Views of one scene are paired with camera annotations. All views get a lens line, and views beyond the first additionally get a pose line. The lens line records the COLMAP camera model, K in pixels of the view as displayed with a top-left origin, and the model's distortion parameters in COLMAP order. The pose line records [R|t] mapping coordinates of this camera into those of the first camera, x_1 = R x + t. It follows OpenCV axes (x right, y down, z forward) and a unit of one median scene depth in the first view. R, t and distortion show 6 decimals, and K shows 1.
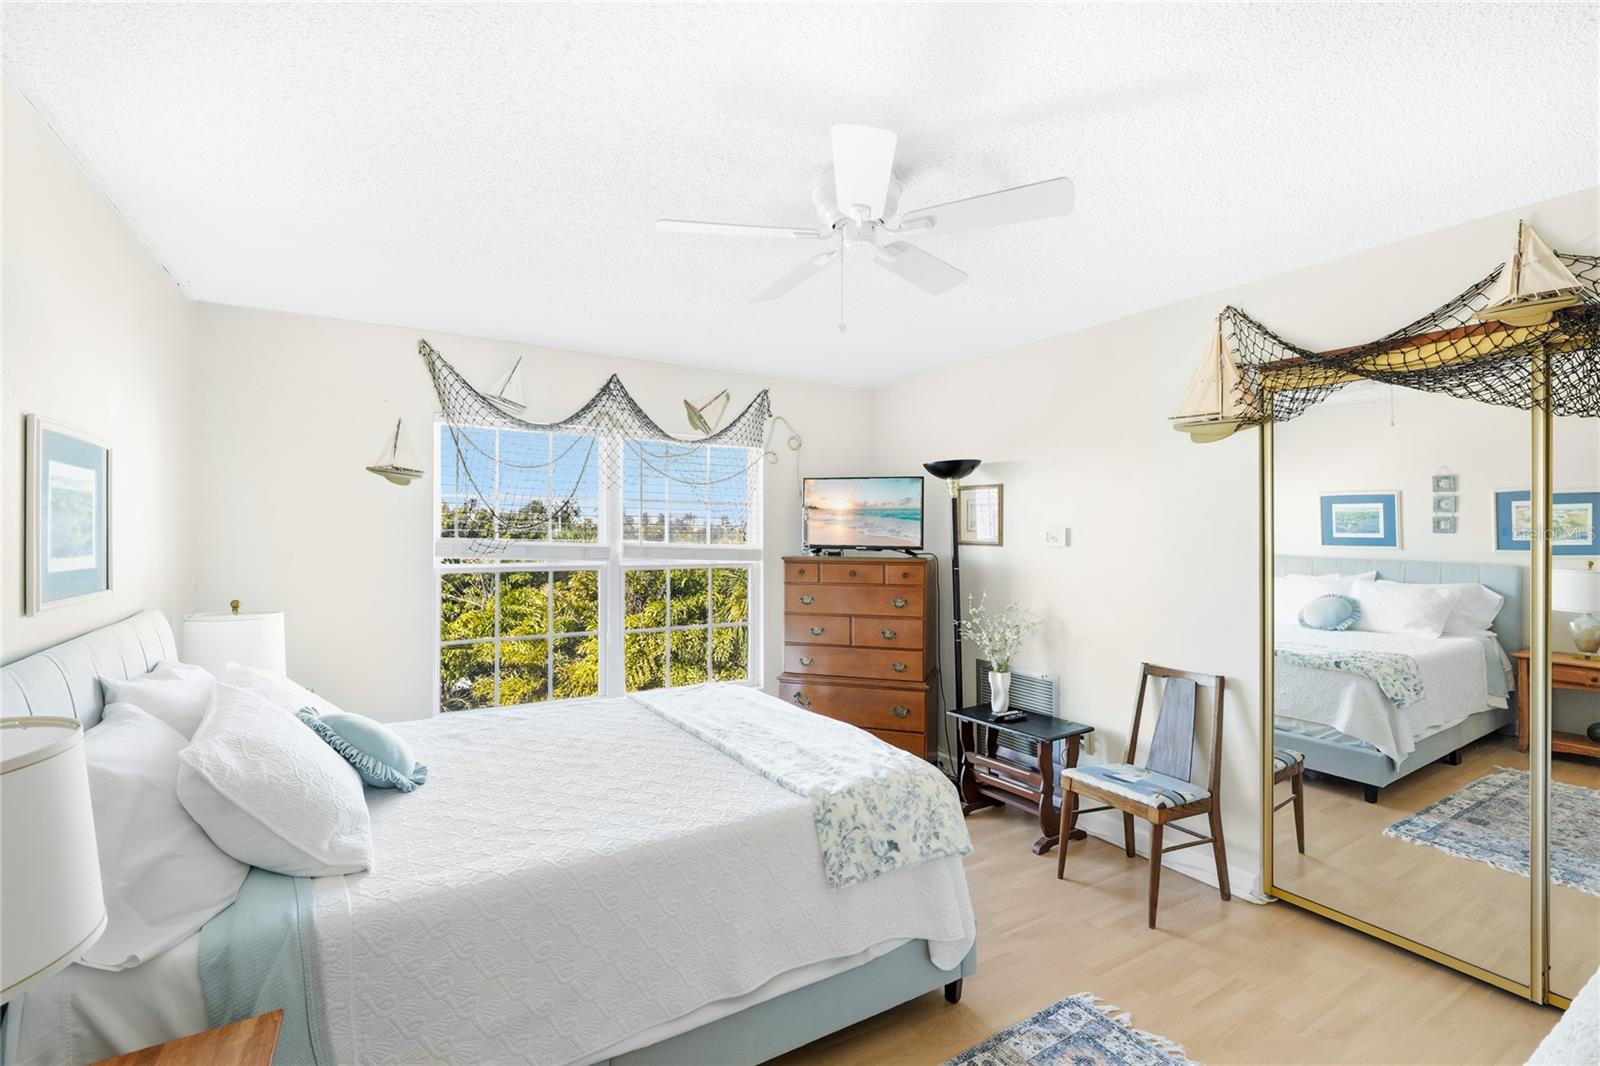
lens RADIAL K [[722.8, 0, 800.6], [0, 722.8, 529.2], [0, 0, 1]] dist [-0.000078, 0.001335]
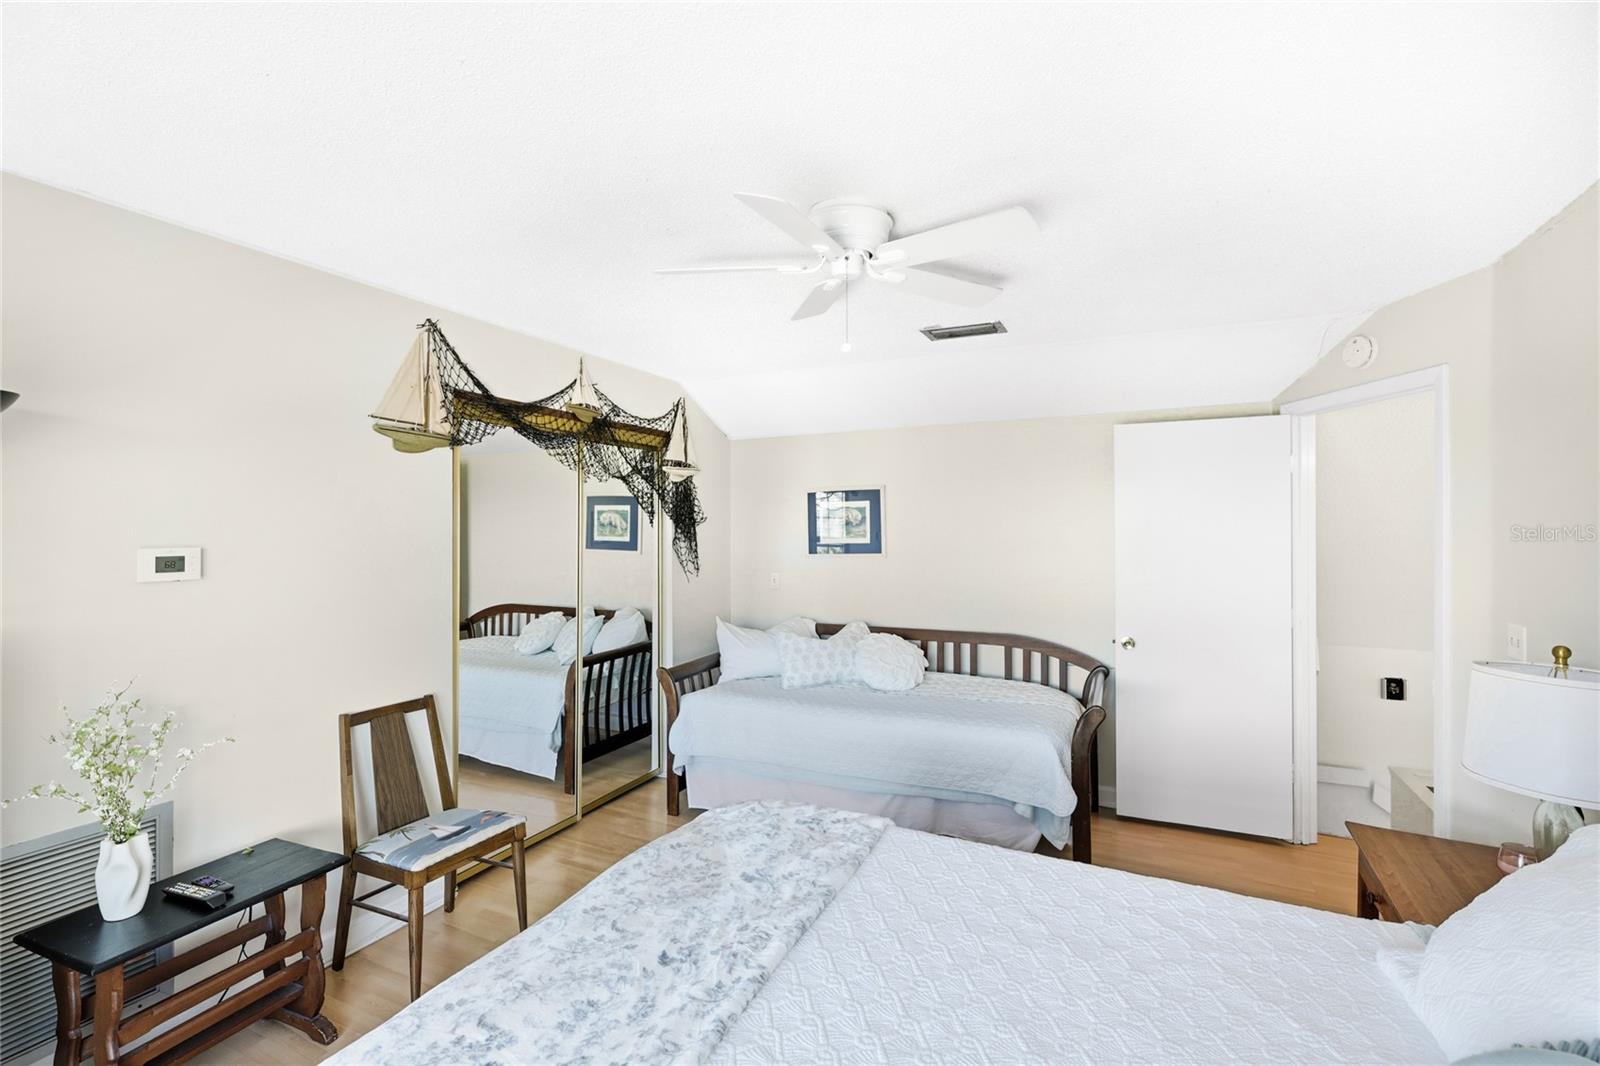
lens RADIAL K [[722.8, 0, 792.5], [0, 722.8, 530.9], [0, 0, 1]] dist [-0.000078, 0.001335]
pose [[-0.543814, -0.005363, 0.839189, -0.518817], [-0.003391, 0.999985, 0.004194, -0.025507], [-0.839199, -0.000565, -0.543824, 1.143108]]
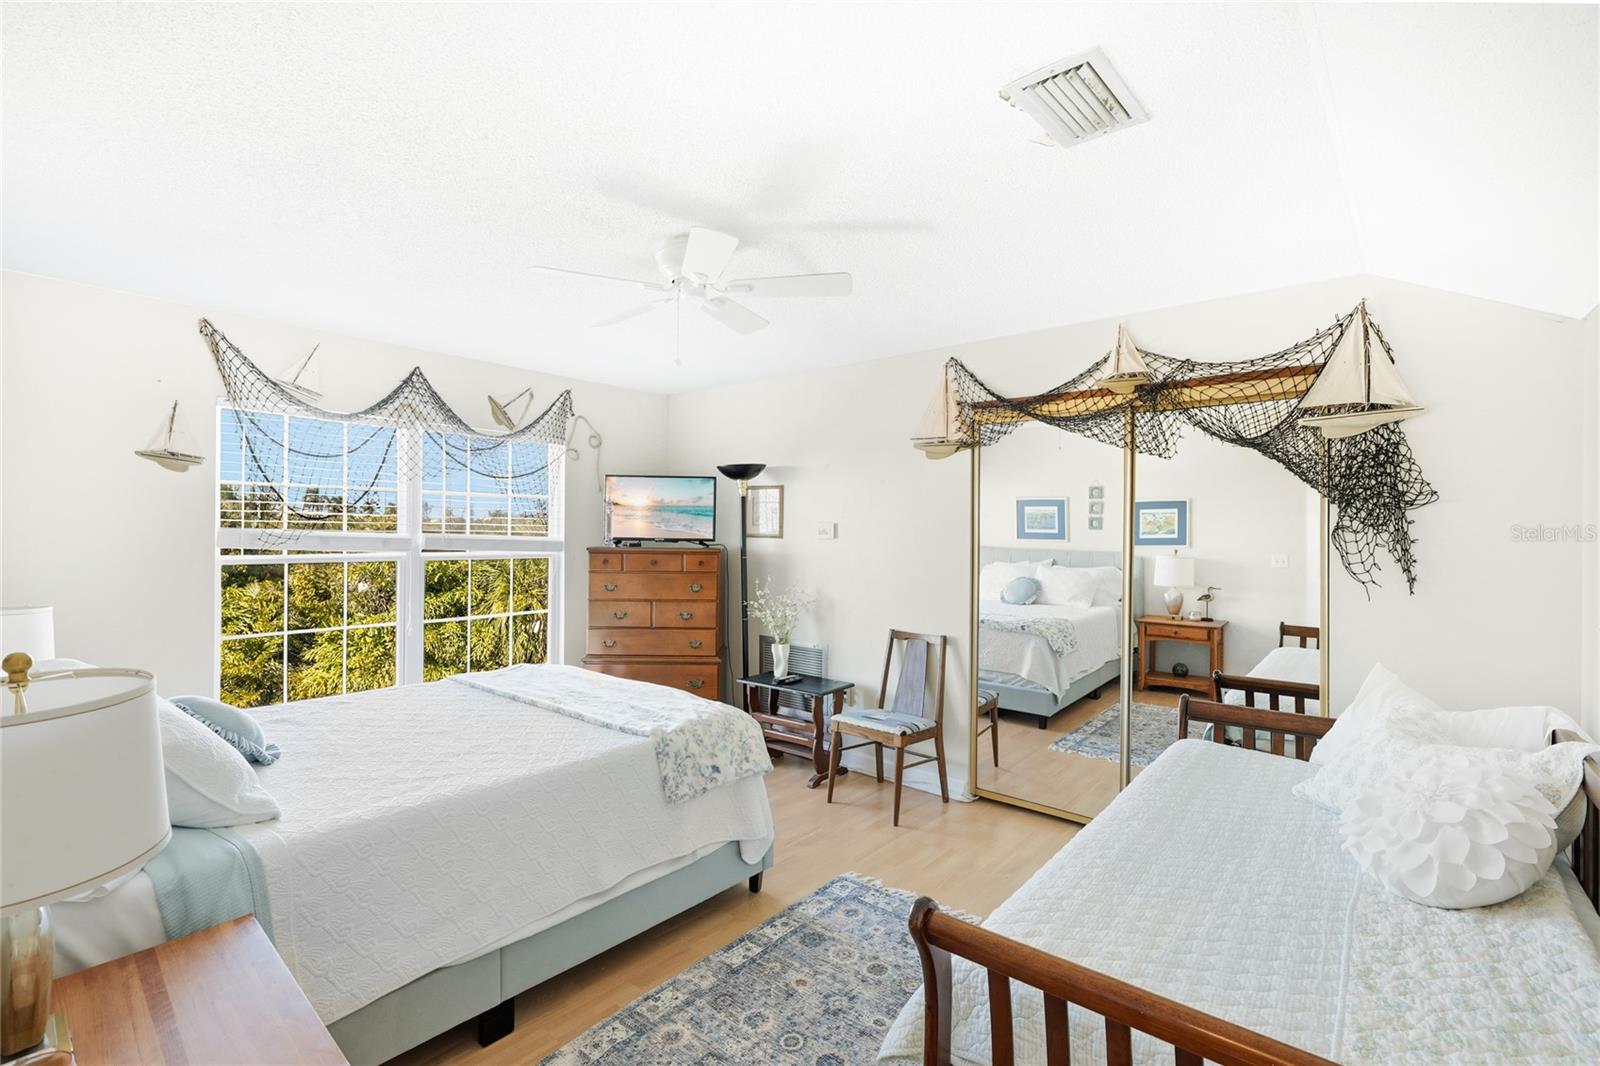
lens RADIAL K [[722.8, 0, 801.3], [0, 722.8, 526.6], [0, 0, 1]] dist [-0.000078, 0.001335]
pose [[0.947900, 0.007351, 0.318483, -0.093416], [-0.008913, 0.999954, 0.003448, 0.000599], [-0.318443, -0.006107, 0.947922, -0.176718]]
